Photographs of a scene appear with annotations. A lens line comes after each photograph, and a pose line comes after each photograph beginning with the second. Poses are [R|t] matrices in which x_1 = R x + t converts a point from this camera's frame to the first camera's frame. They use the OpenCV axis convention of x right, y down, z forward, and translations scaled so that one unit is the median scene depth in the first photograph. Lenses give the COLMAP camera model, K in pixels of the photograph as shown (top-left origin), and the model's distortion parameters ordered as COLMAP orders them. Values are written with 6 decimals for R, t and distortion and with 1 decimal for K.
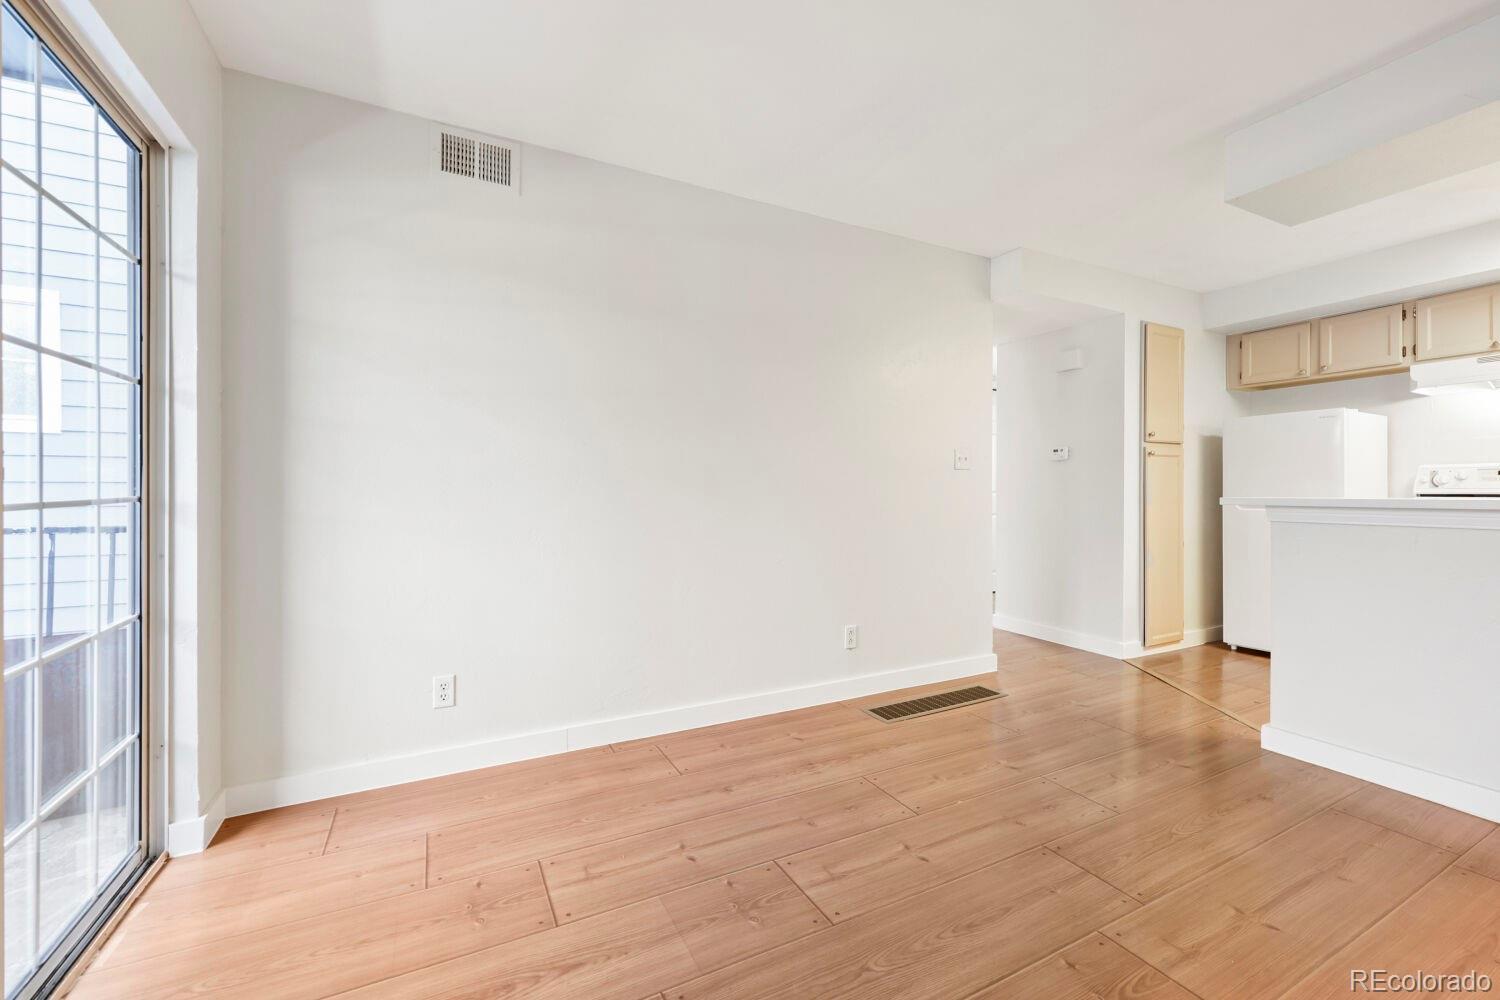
lens RADIAL K [[611.9, 0, 742.9], [0, 611.9, 493.6], [0, 0, 1]] dist [-0.000809, -0.000298]
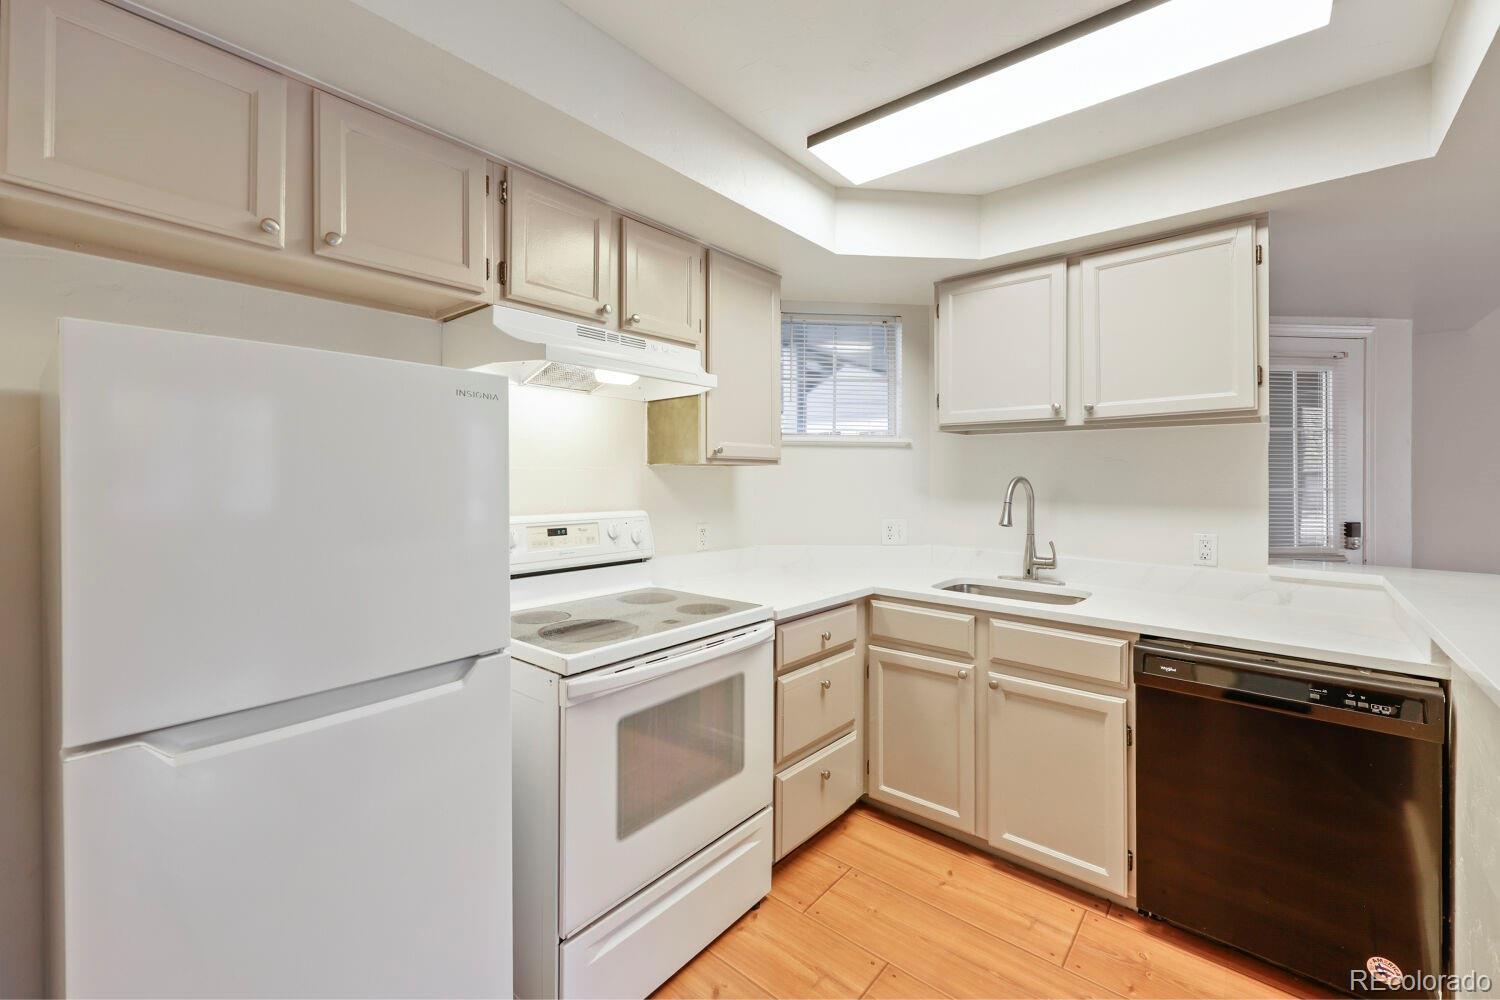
lens RADIAL K [[611.9, 0, 742.1], [0, 611.9, 477.3], [0, 0, 1]] dist [-0.000809, -0.000298]
pose [[-0.375233, 0.002482, 0.926927, 0.603284], [-0.000679, 0.999995, -0.002952, -0.080463], [-0.926930, -0.001737, -0.375230, 0.994345]]
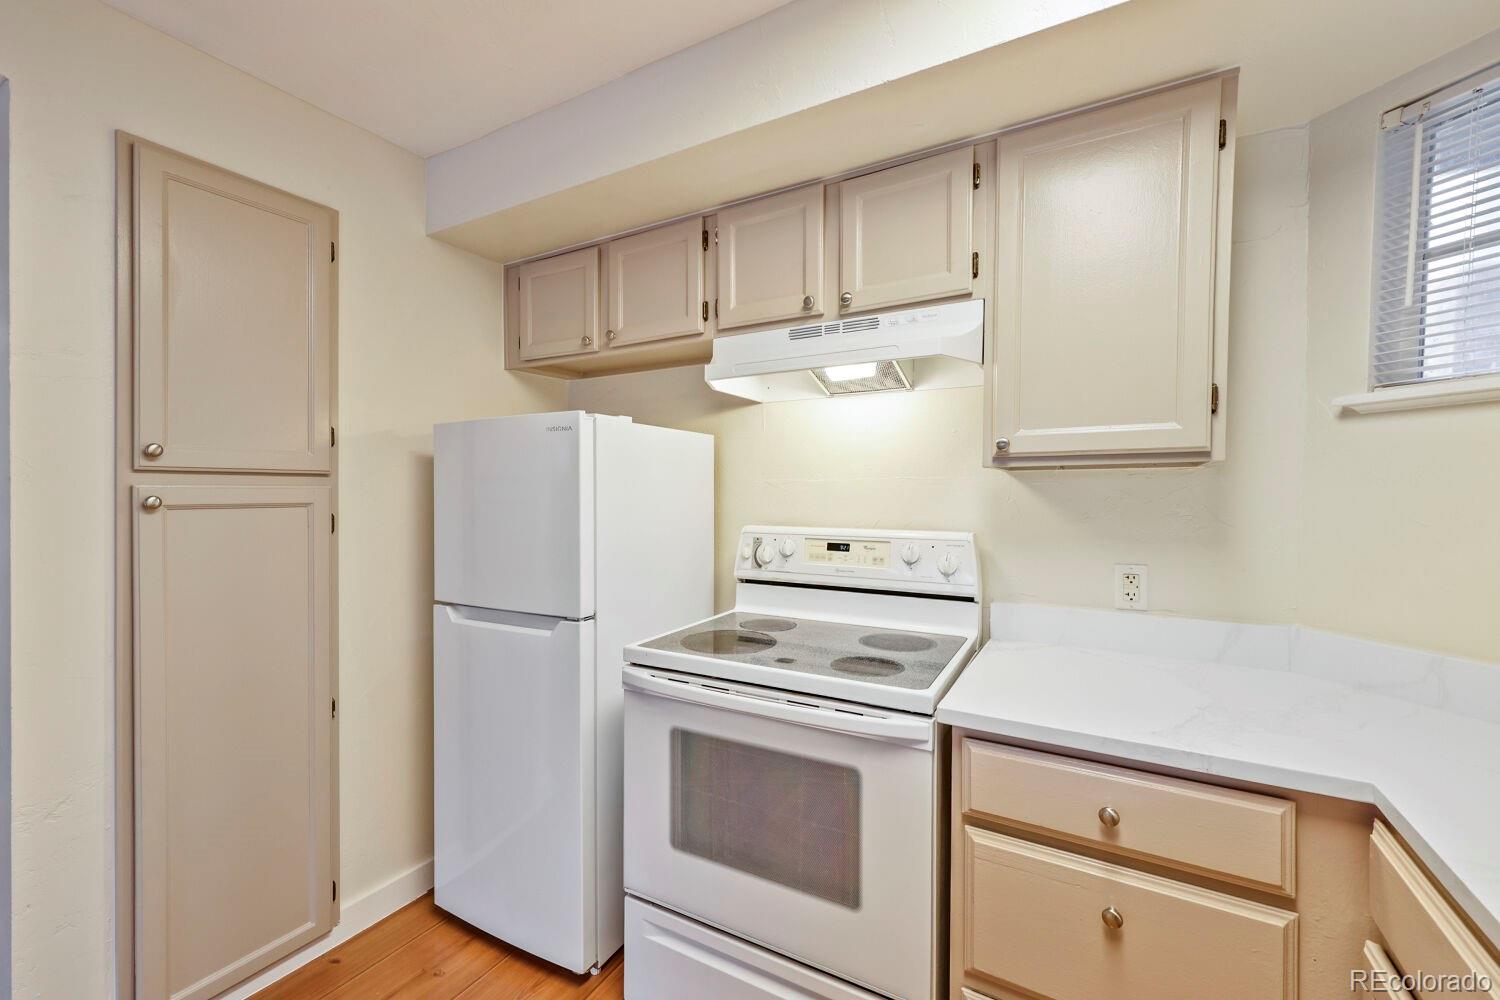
lens RADIAL K [[611.9, 0, 749.0], [0, 611.9, 496.8], [0, 0, 1]] dist [-0.000809, -0.000298]
pose [[0.837123, -0.001803, 0.547011, 0.829939], [-0.000878, 0.999989, 0.004640, -0.077744], [-0.547013, -0.004364, 0.837113, 0.546410]]
